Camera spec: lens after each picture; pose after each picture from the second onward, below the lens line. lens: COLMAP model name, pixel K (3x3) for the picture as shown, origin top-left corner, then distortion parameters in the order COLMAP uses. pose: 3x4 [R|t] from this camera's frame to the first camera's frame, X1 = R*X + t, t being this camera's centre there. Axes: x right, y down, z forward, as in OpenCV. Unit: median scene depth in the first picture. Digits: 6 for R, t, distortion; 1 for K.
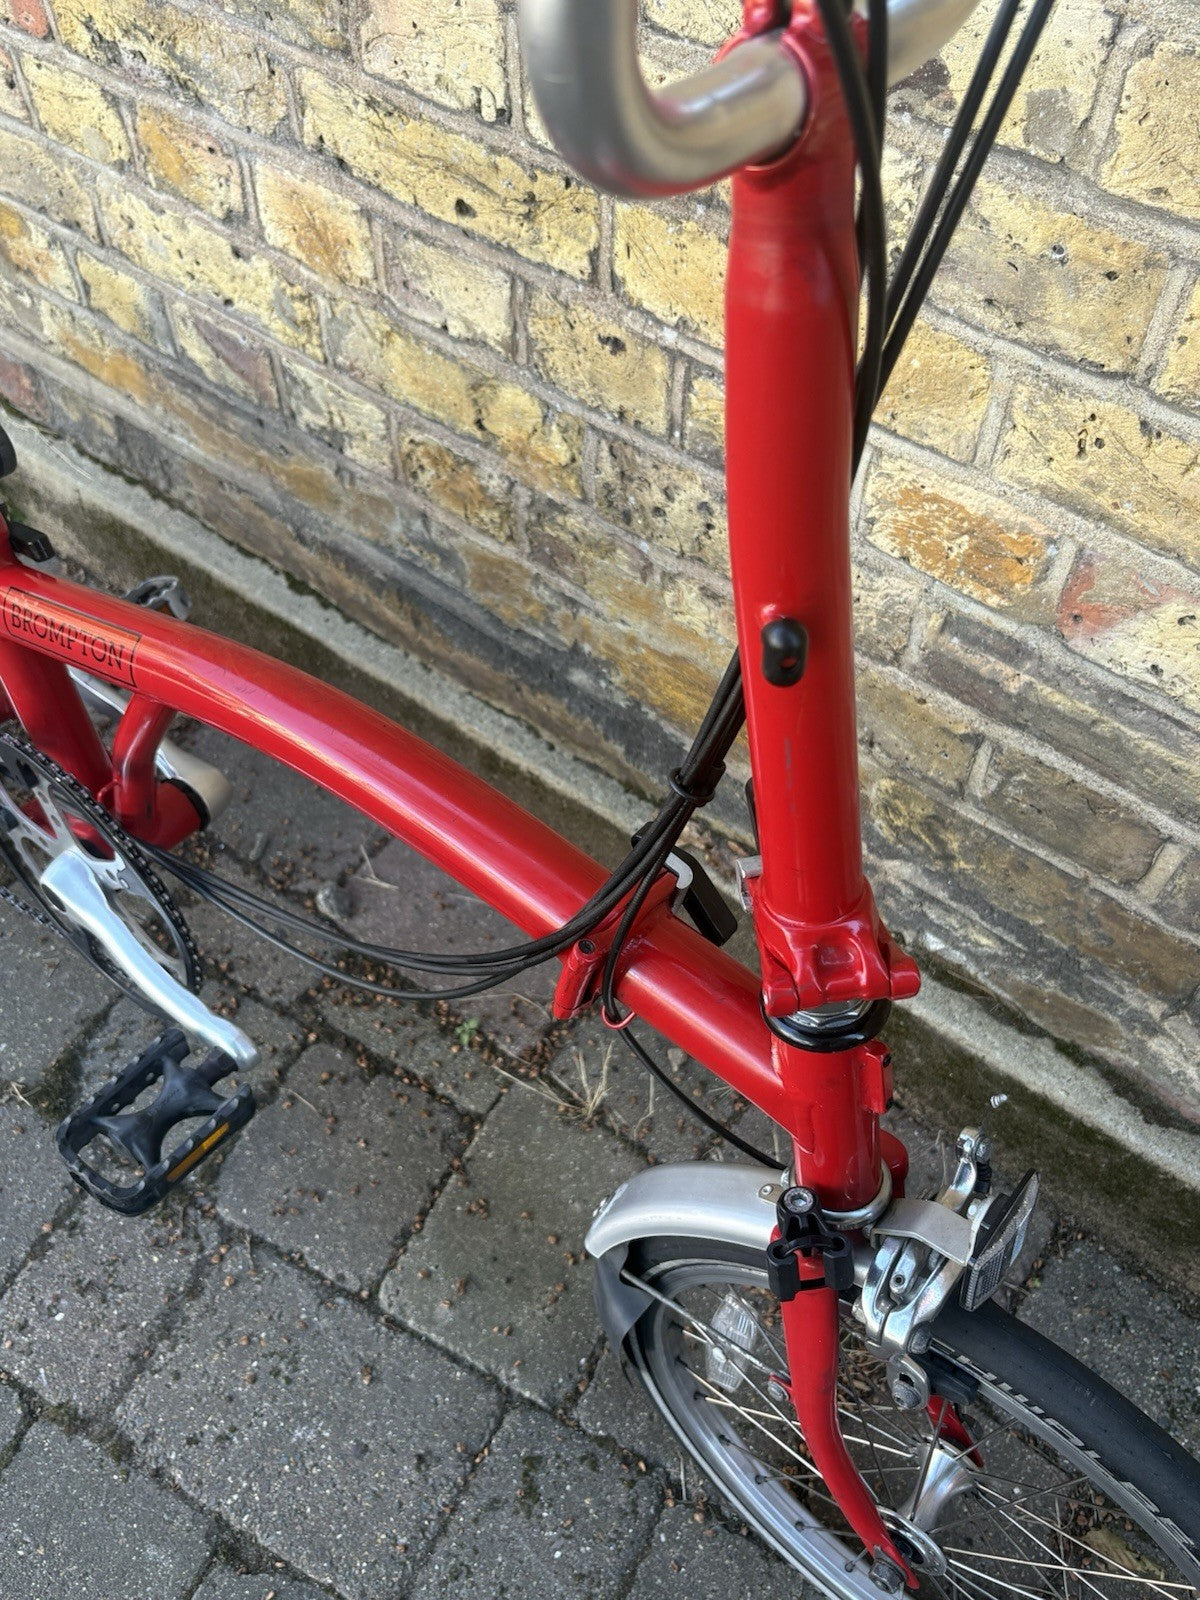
lens RADIAL K [[1364.1, 0, 592.9], [0, 1364.1, 798.0], [0, 0, 1]] dist [0.003430, 0.015176]
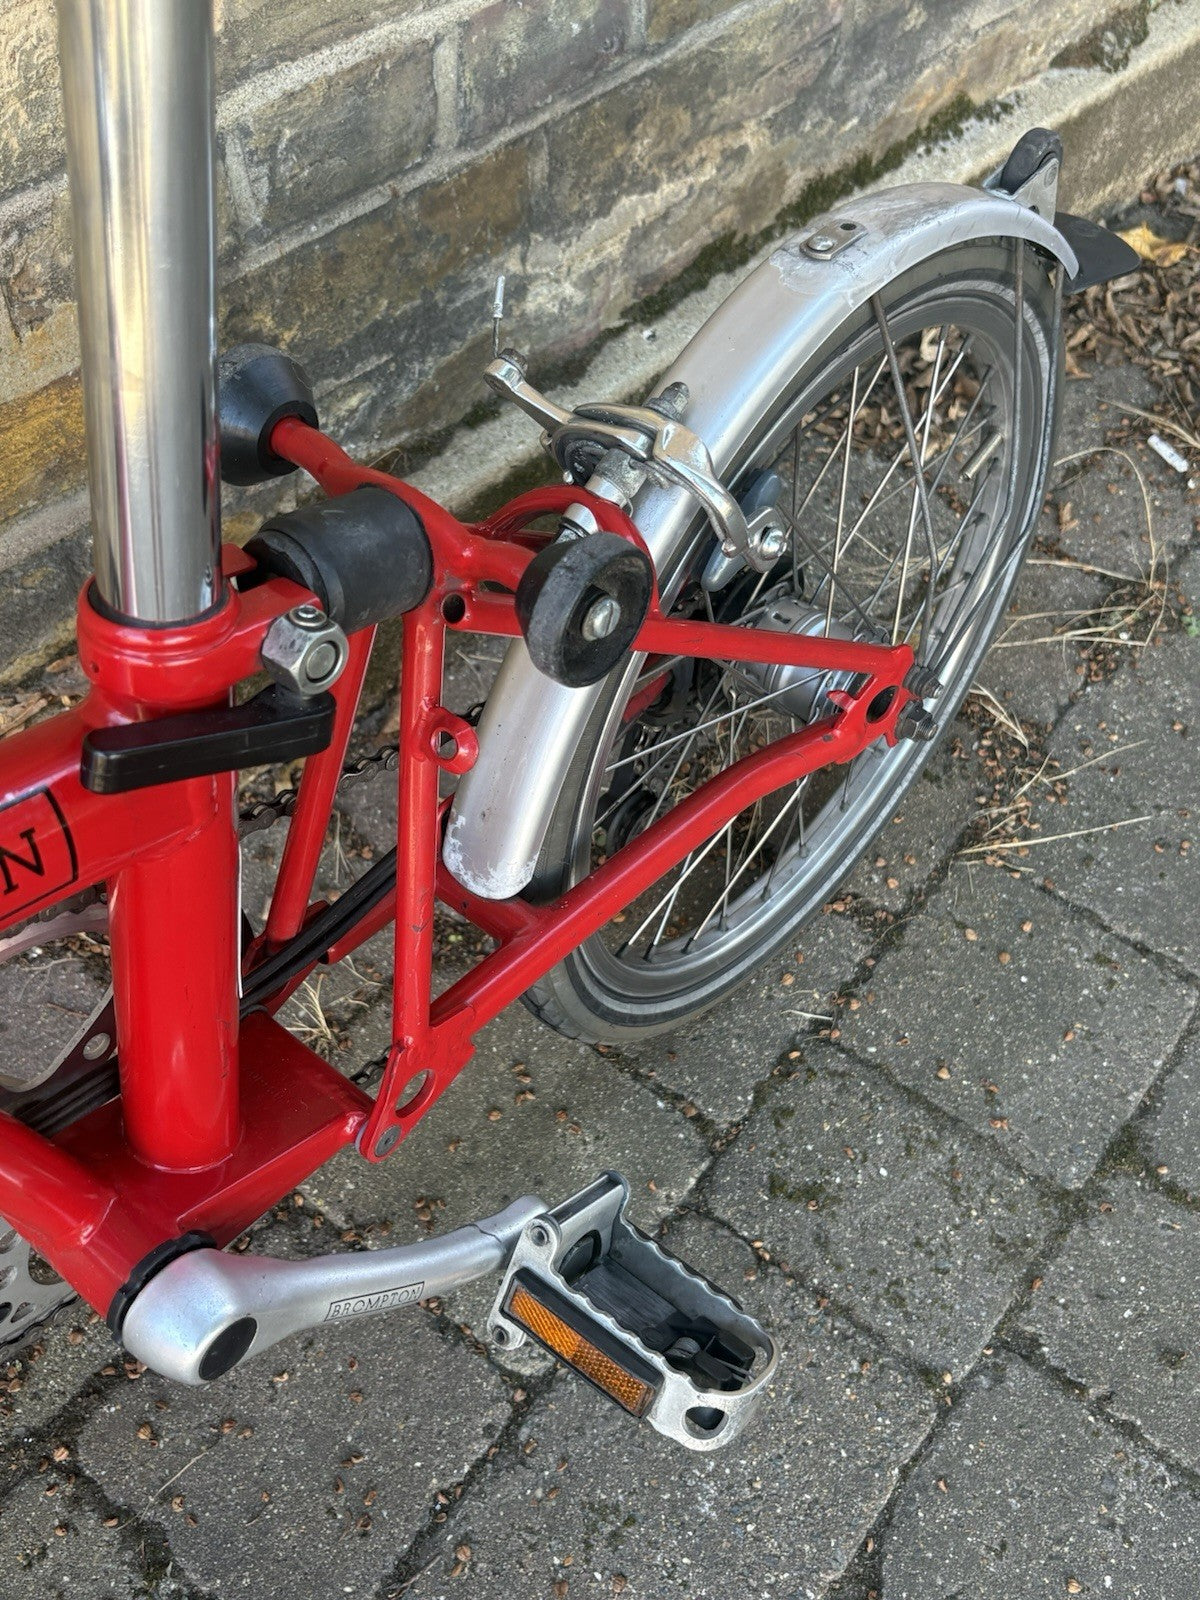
lens RADIAL K [[1618.7, 0, 592.2], [0, 1618.7, 788.4], [0, 0, 1]] dist [-0.009562, 0.030253]
pose [[0.160781, -0.818809, 0.551092, -0.392718], [0.758802, 0.459606, 0.461499, -0.119613], [-0.631164, 0.343969, 0.695210, 0.369138]]
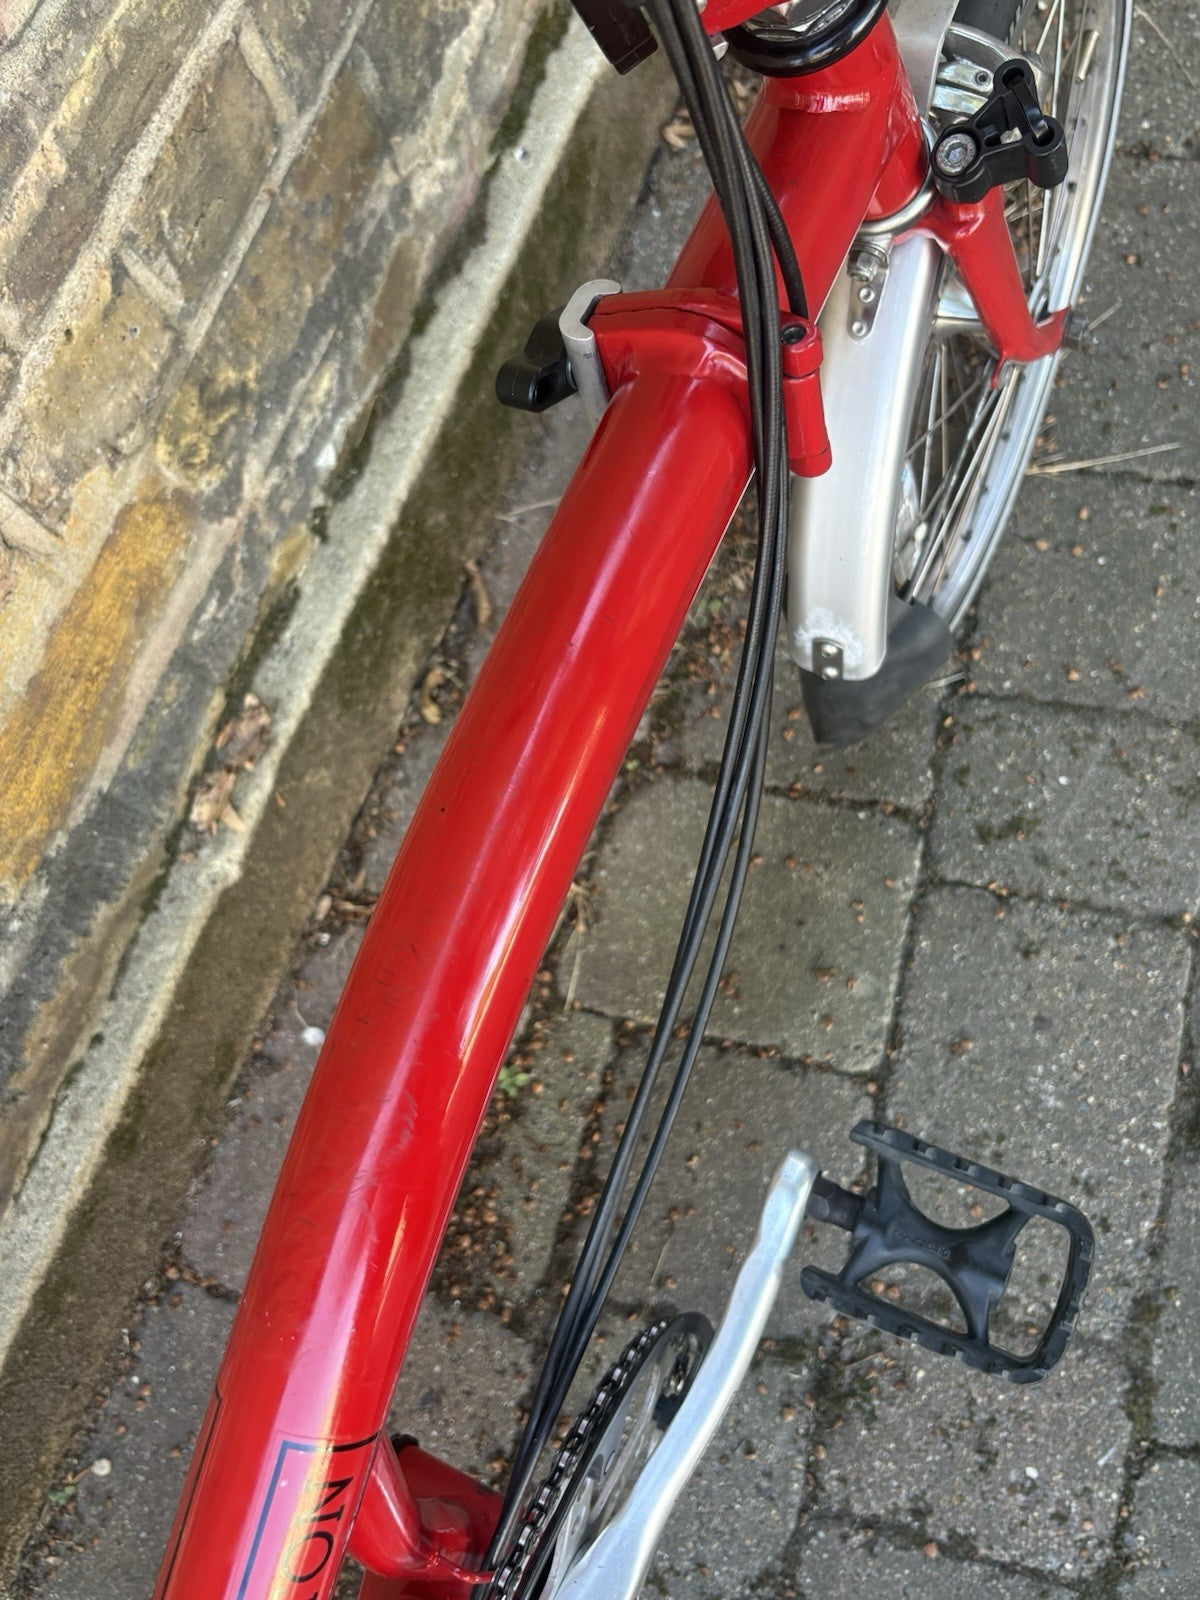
lens RADIAL K [[1374.7, 0, 597.1], [0, 1374.7, 789.1], [0, 0, 1]] dist [-0.000790, 0.012145]
pose [[-0.260134, -0.918466, 0.297910, -0.228461], [0.862331, -0.082176, 0.499632, -0.191394], [-0.434414, 0.386868, 0.813399, 0.375778]]
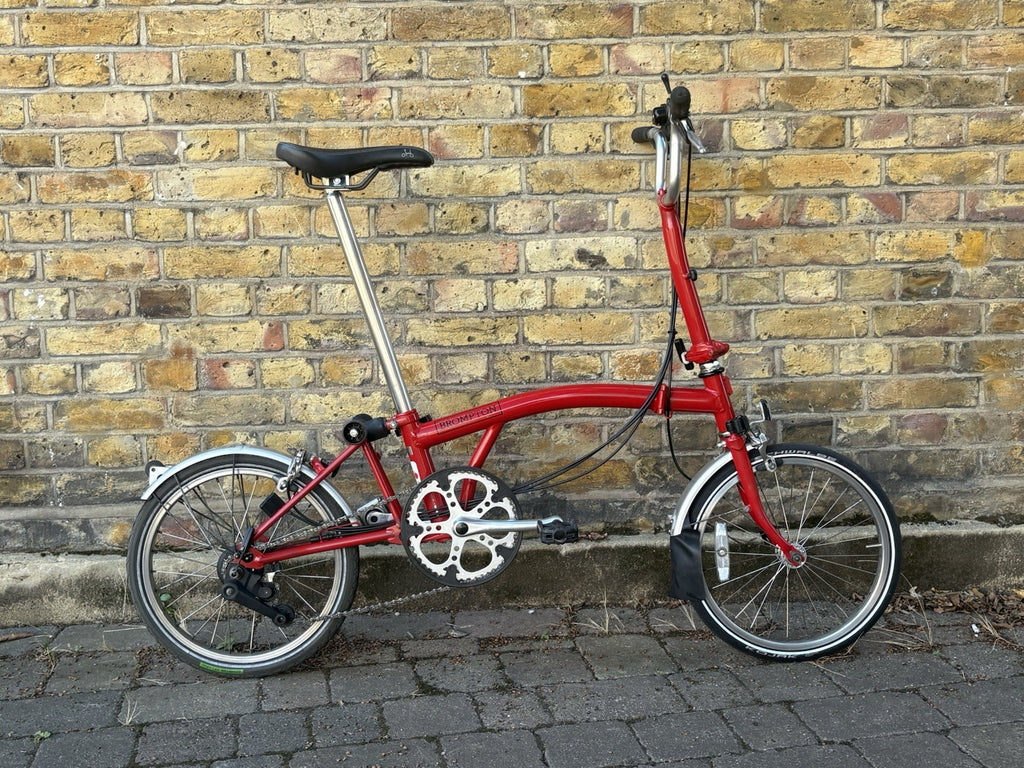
lens RADIAL K [[1231.0, 0, 514.2], [0, 1231.0, 393.1], [0, 0, 1]] dist [0.209382, -0.740885]
pose [[0.770682, -0.141015, 0.621422, -1.811853], [0.523862, 0.695430, -0.491880, 1.163085], [-0.362793, 0.704622, 0.609827, -0.792741]]
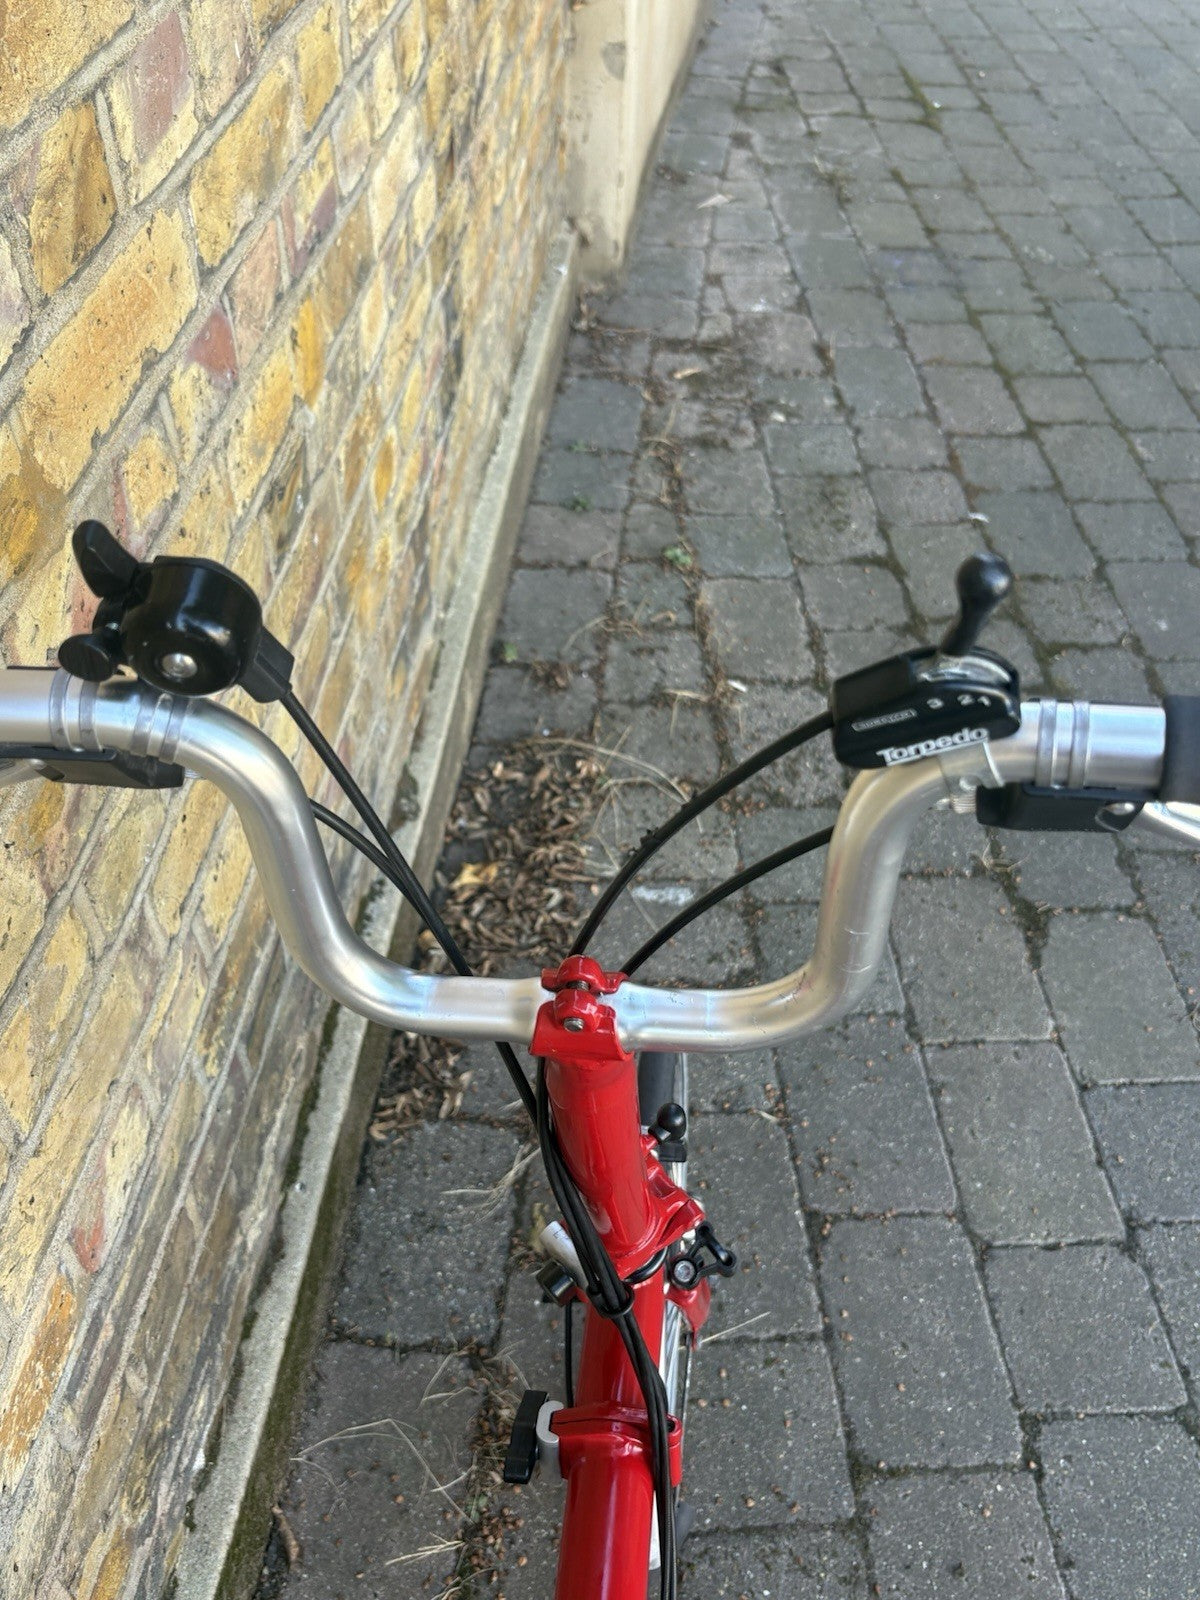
lens RADIAL K [[1374.7, 0, 597.1], [0, 1374.7, 789.1], [0, 0, 1]] dist [-0.000790, 0.012145]
pose [[-0.530579, -0.625386, 0.572170, -0.205347], [0.640865, 0.145831, 0.753675, -0.608522], [-0.554778, 0.766567, 0.323413, 0.109992]]
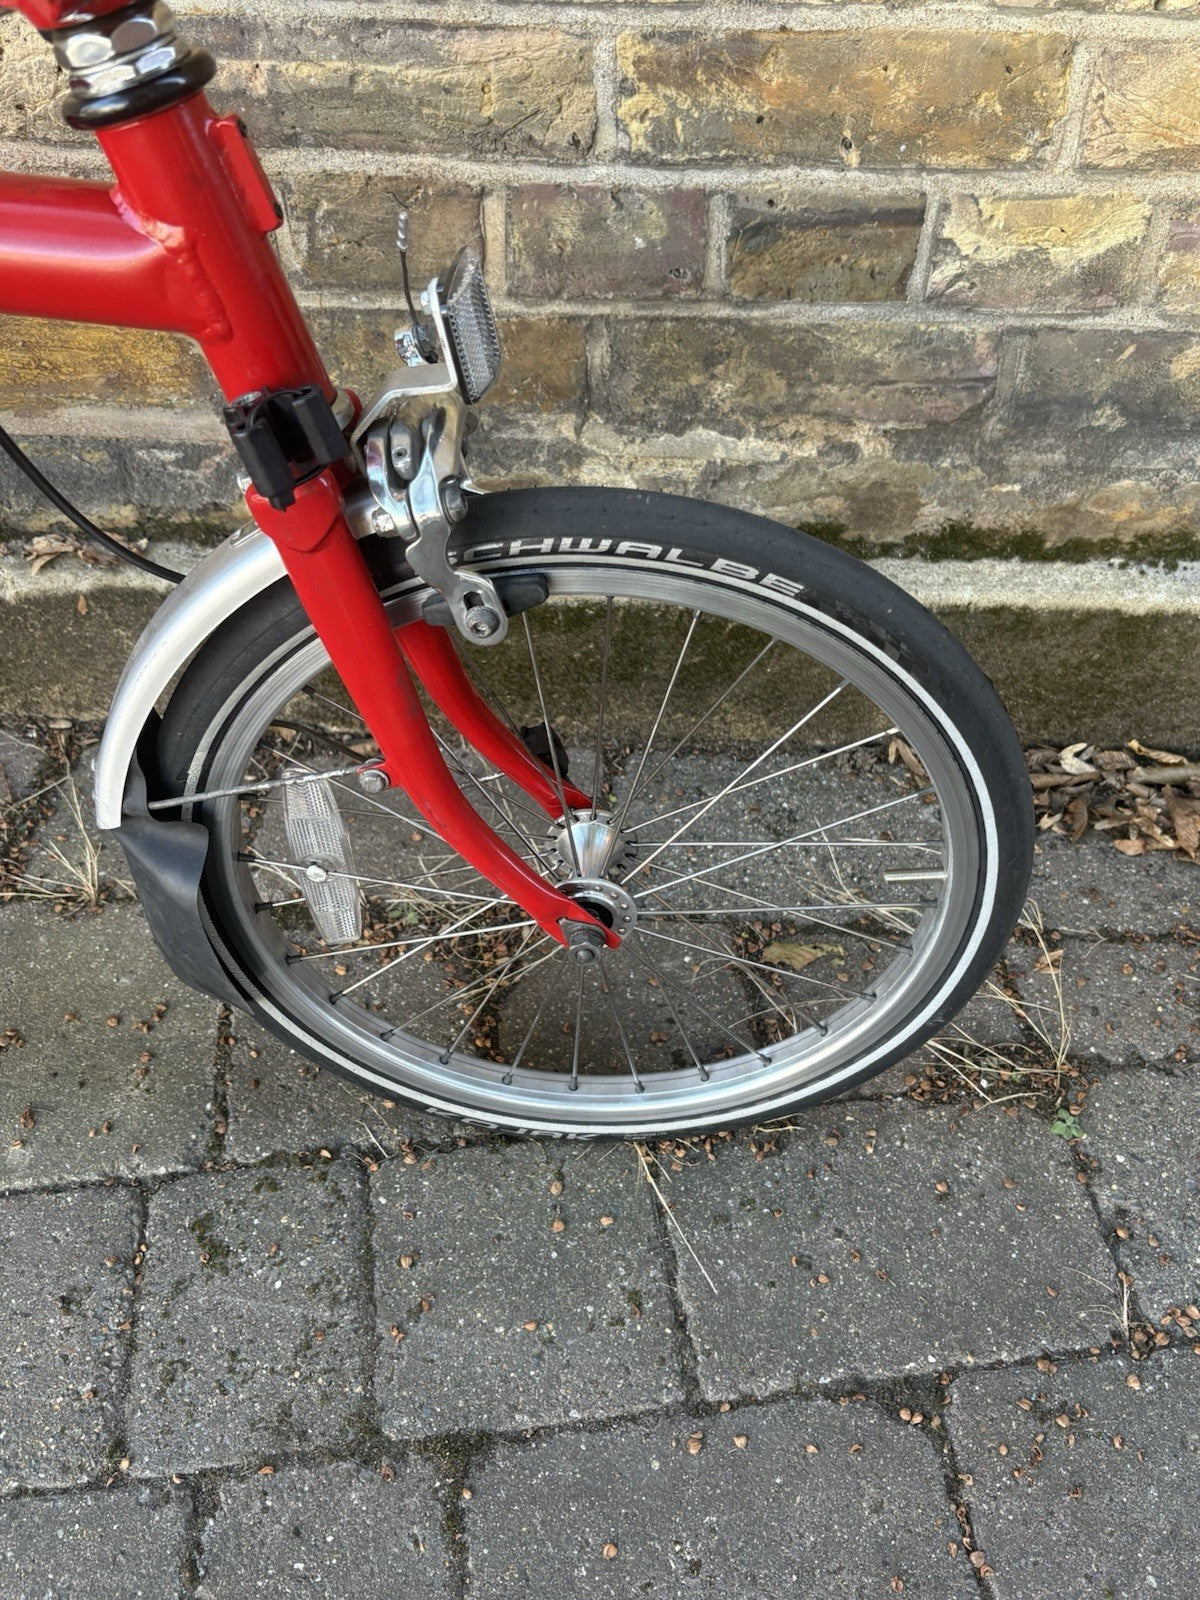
lens RADIAL K [[1363.1, 0, 608.1], [0, 1363.1, 805.2], [0, 0, 1]] dist [0.002559, 0.020783]
pose [[0.809491, -0.434292, 0.395114, -0.063661], [0.464574, 0.885279, 0.021264, 0.374511], [-0.359021, 0.166347, 0.918386, 0.136458]]
